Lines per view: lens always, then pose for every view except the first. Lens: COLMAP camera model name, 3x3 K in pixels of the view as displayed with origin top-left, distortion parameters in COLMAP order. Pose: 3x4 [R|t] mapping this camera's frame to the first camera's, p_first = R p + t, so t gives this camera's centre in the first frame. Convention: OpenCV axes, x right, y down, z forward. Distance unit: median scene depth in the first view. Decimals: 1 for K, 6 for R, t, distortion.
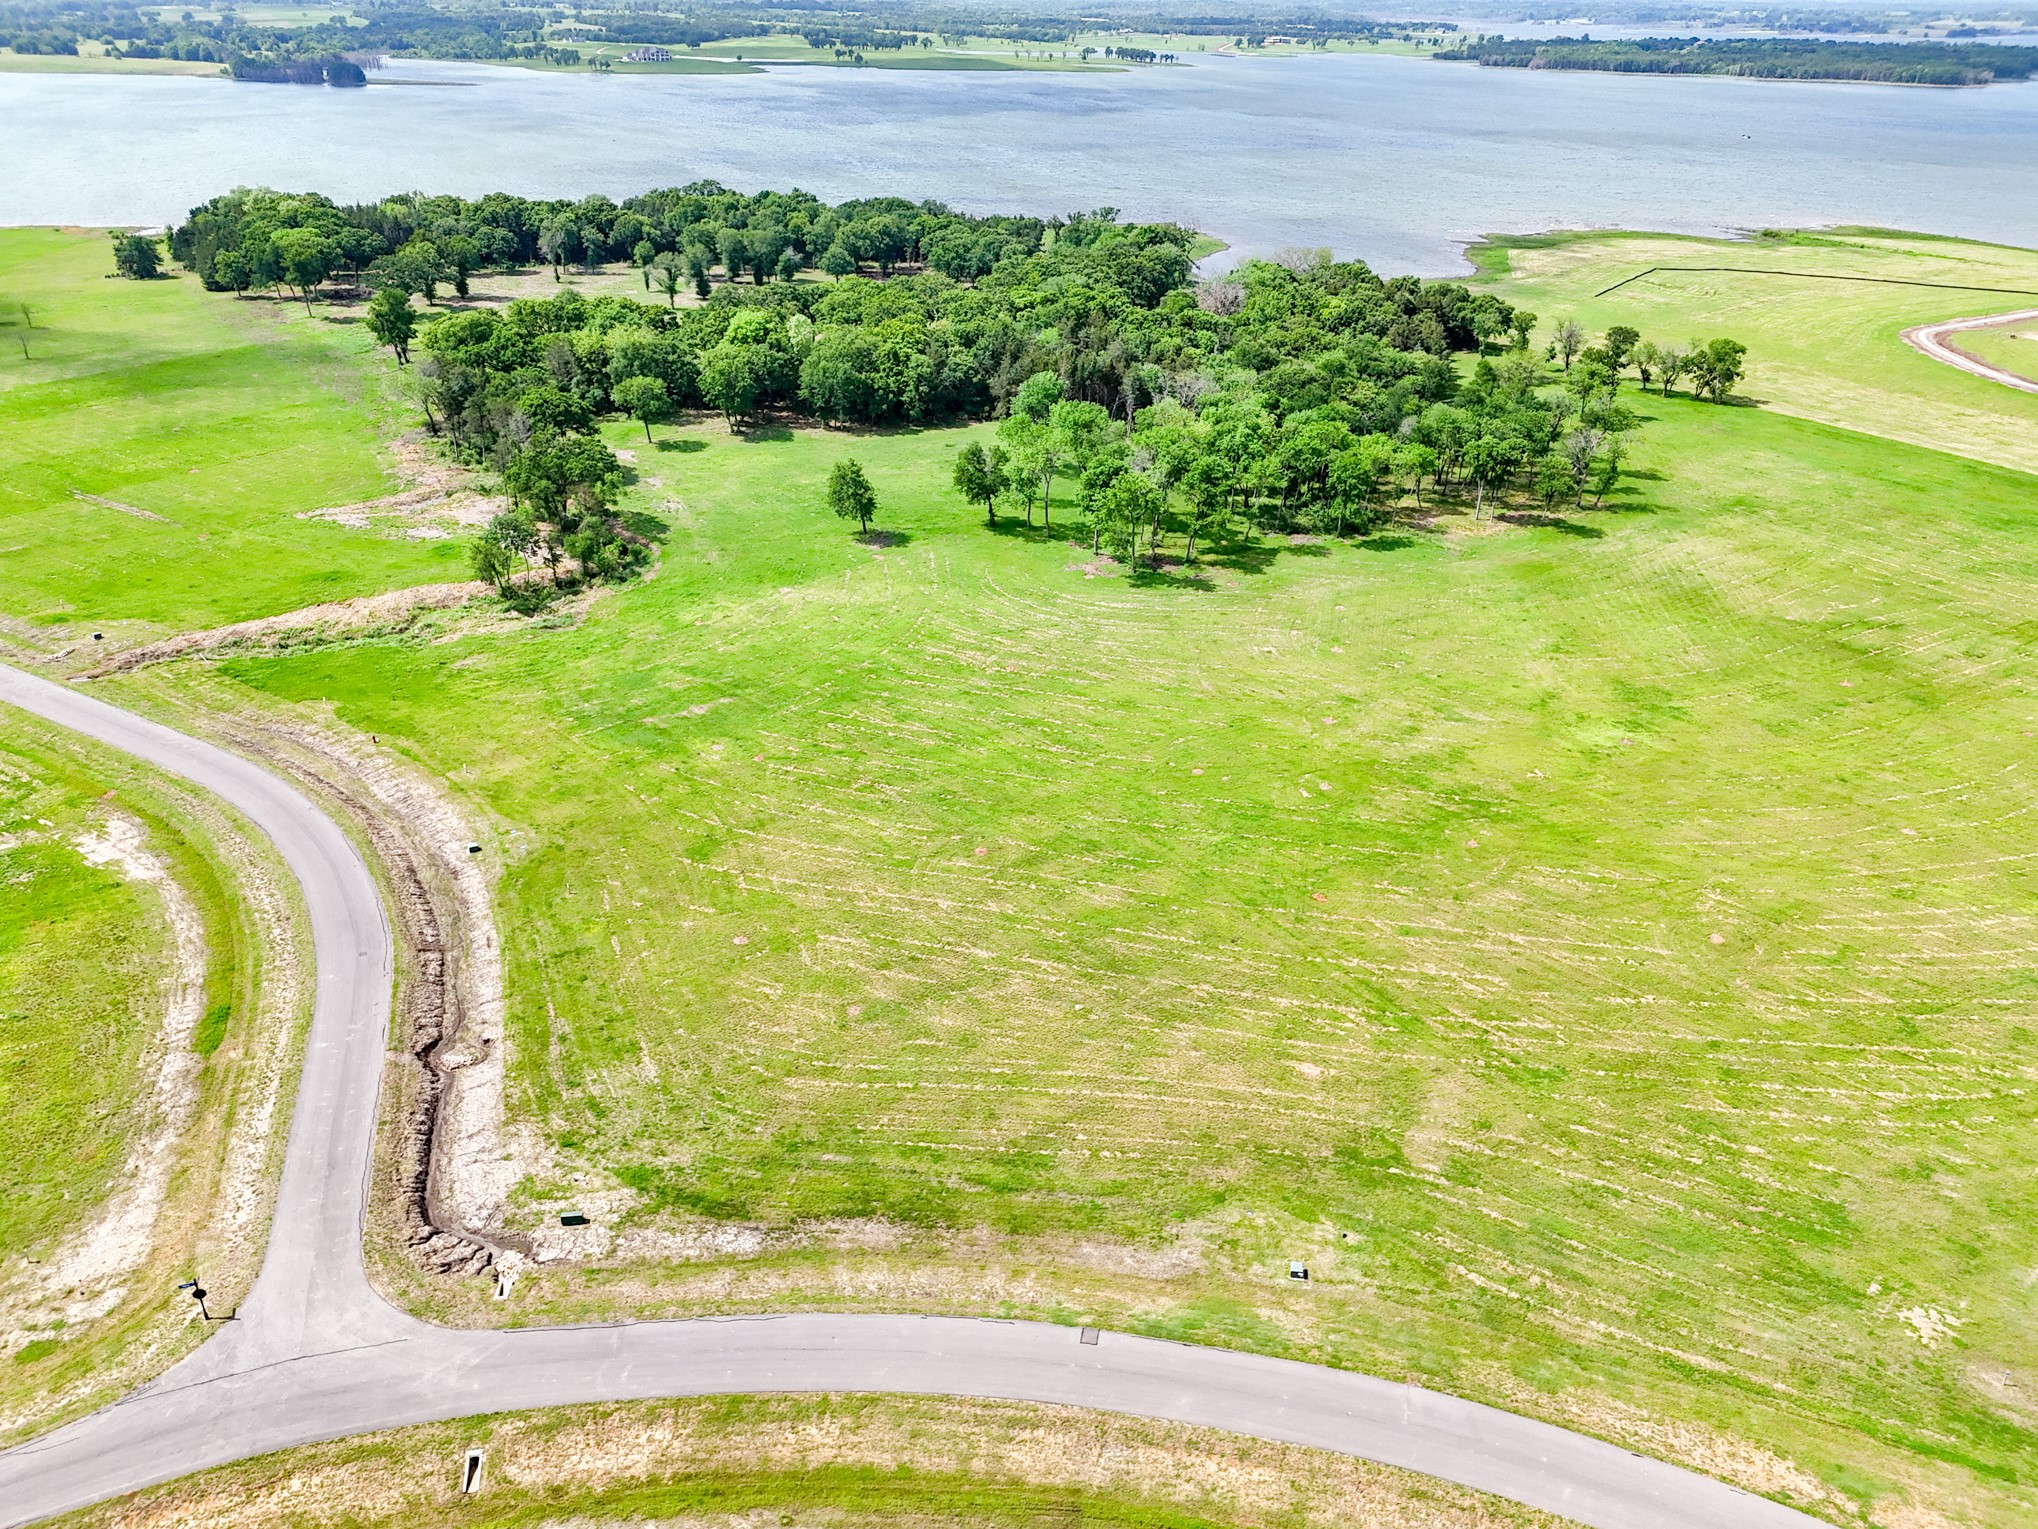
lens RADIAL K [[1509.1, 0, 1022.1], [0, 1509.1, 739.5], [0, 0, 1]] dist [0.059517, -0.059094]
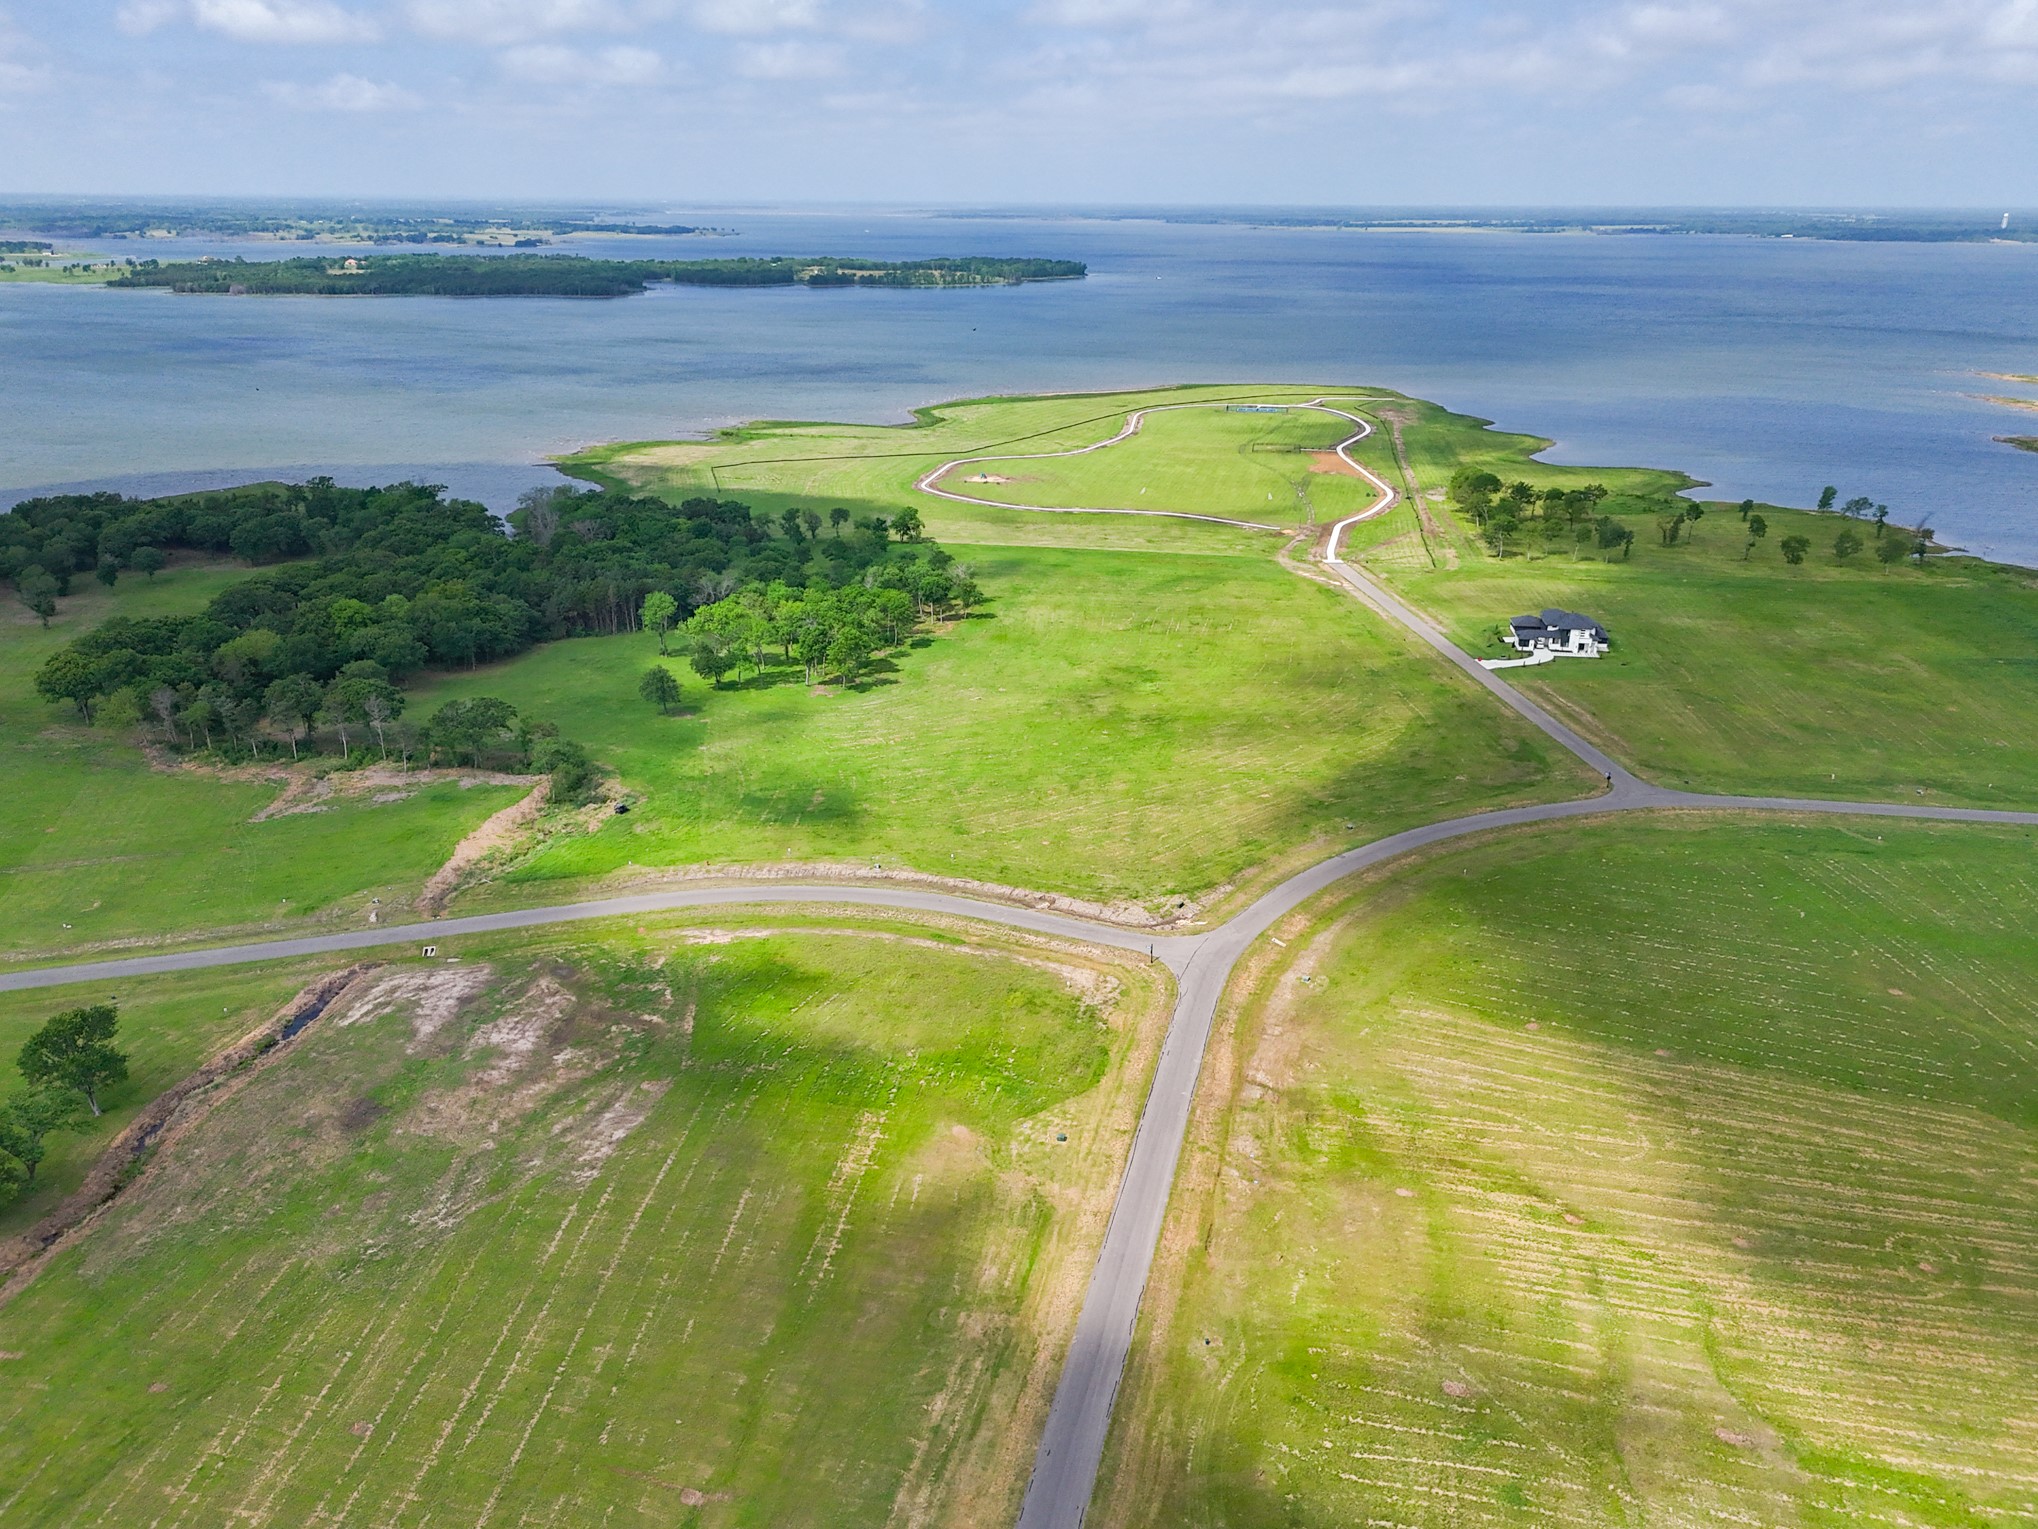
lens RADIAL K [[1498.7, 0, 1021.9], [0, 1498.7, 763.5], [0, 0, 1]] dist [0.063563, -0.061012]
pose [[0.658139, -0.270752, 0.702528, -1.386990], [0.335413, 0.940829, 0.048373, -0.069025], [-0.674056, 0.203801, 0.710010, -0.394098]]
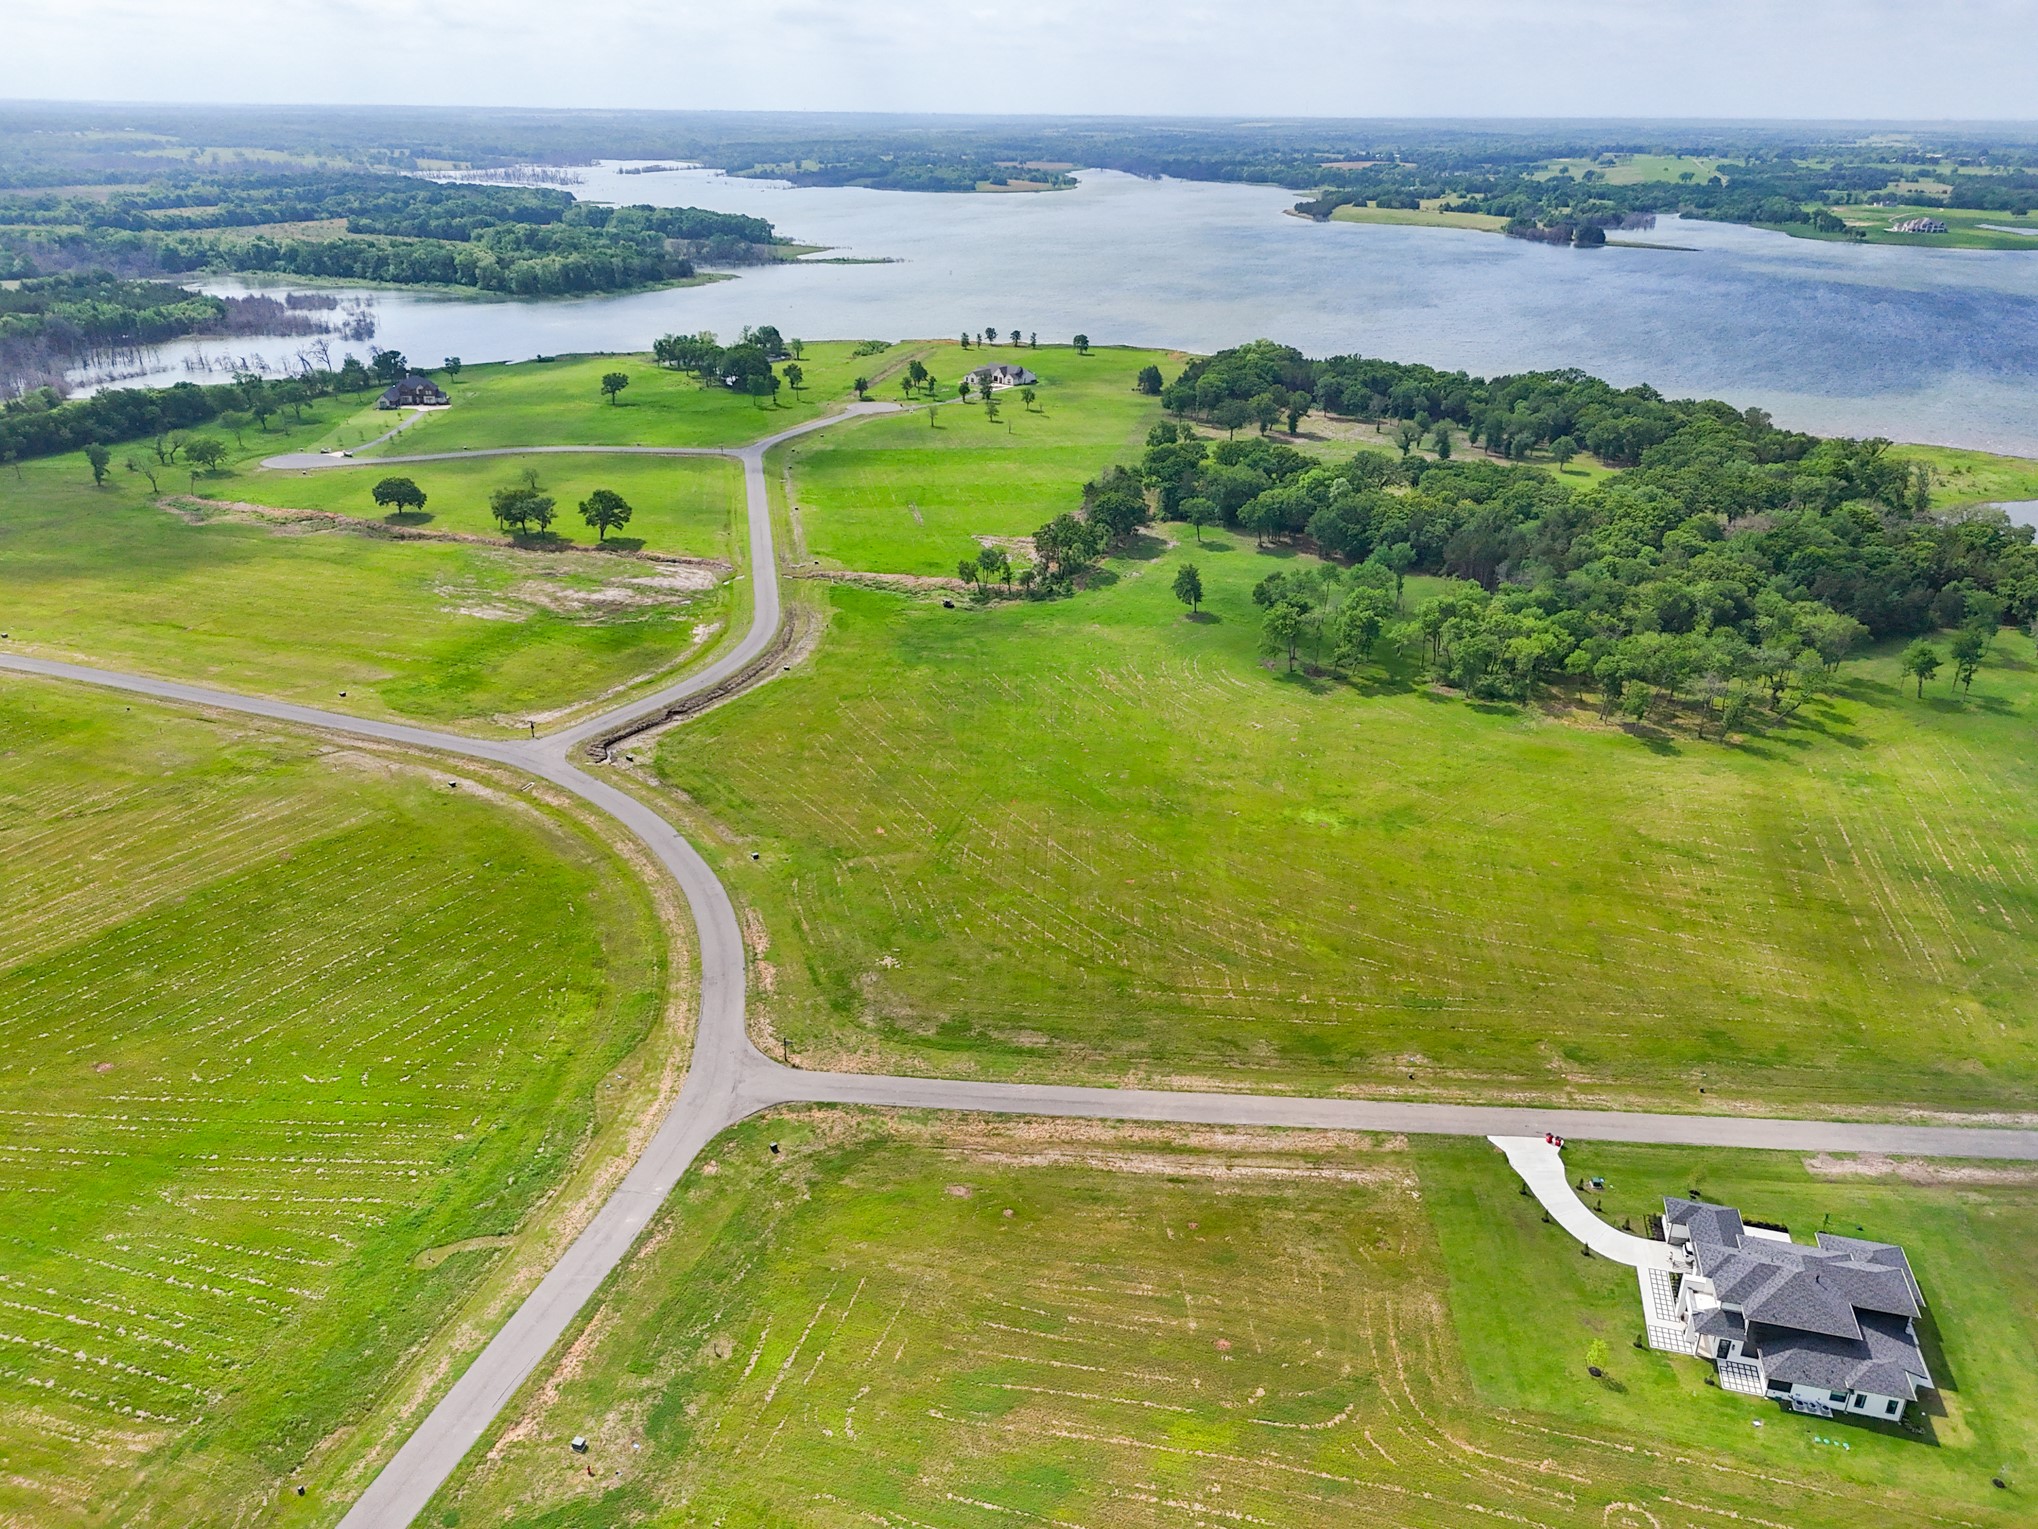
lens RADIAL K [[1475.6, 0, 1024.9], [0, 1475.6, 813.6], [0, 0, 1]] dist [0.060374, -0.055975]
pose [[0.670098, 0.317189, -0.671088, 1.302327], [-0.333710, 0.936314, 0.109331, -0.077210], [0.663028, 0.150686, 0.733271, -0.299474]]
